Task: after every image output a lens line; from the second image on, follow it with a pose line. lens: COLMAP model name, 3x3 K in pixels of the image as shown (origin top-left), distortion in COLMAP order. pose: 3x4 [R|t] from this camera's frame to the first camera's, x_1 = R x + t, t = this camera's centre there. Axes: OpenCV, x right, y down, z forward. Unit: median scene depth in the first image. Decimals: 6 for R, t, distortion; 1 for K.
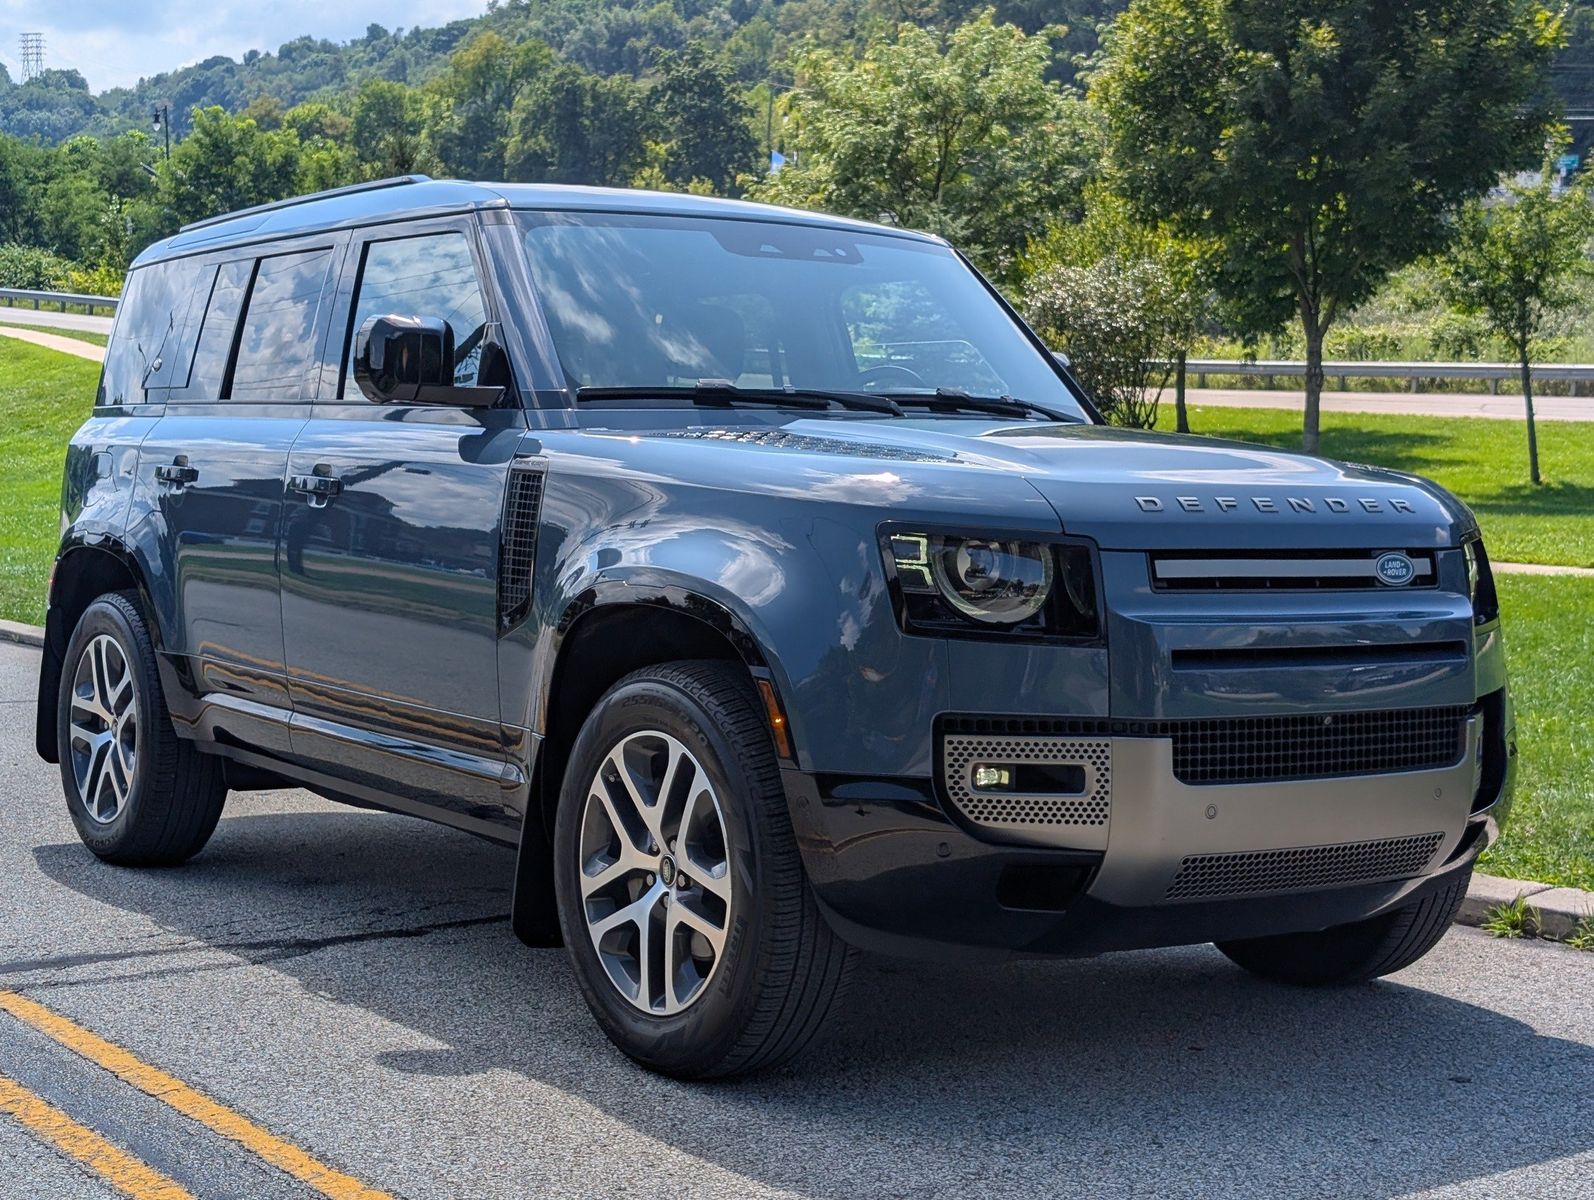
lens RADIAL K [[2547.1, 0, 696.8], [0, 2547.1, 600.2], [0, 0, 1]] dist [0.320657, -1.704743]
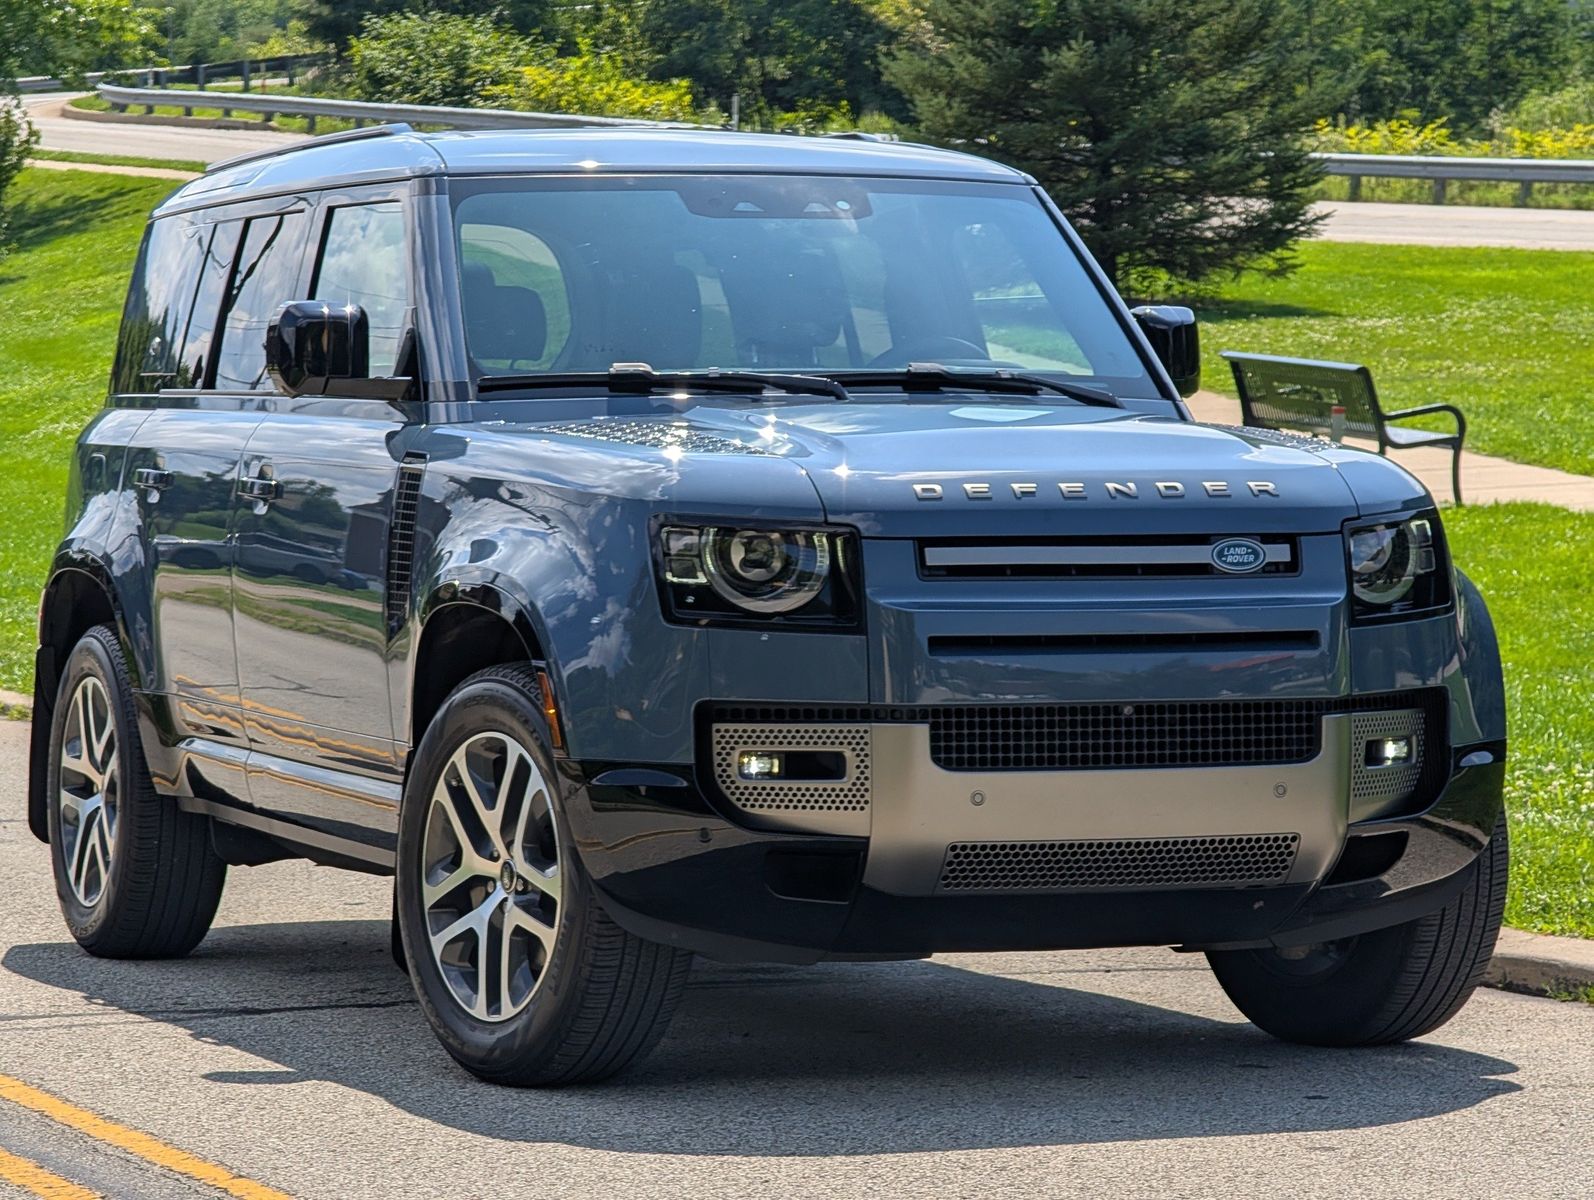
lens RADIAL K [[5569.0, 0, 551.0], [0, 5569.0, 662.2], [0, 0, 1]] dist [0.424674, 0.776578]
pose [[0.971637, -0.010418, -0.236249, 0.523347], [0.007179, 0.999868, -0.014564, 0.056688], [0.236369, 0.012455, 0.971583, -1.086976]]
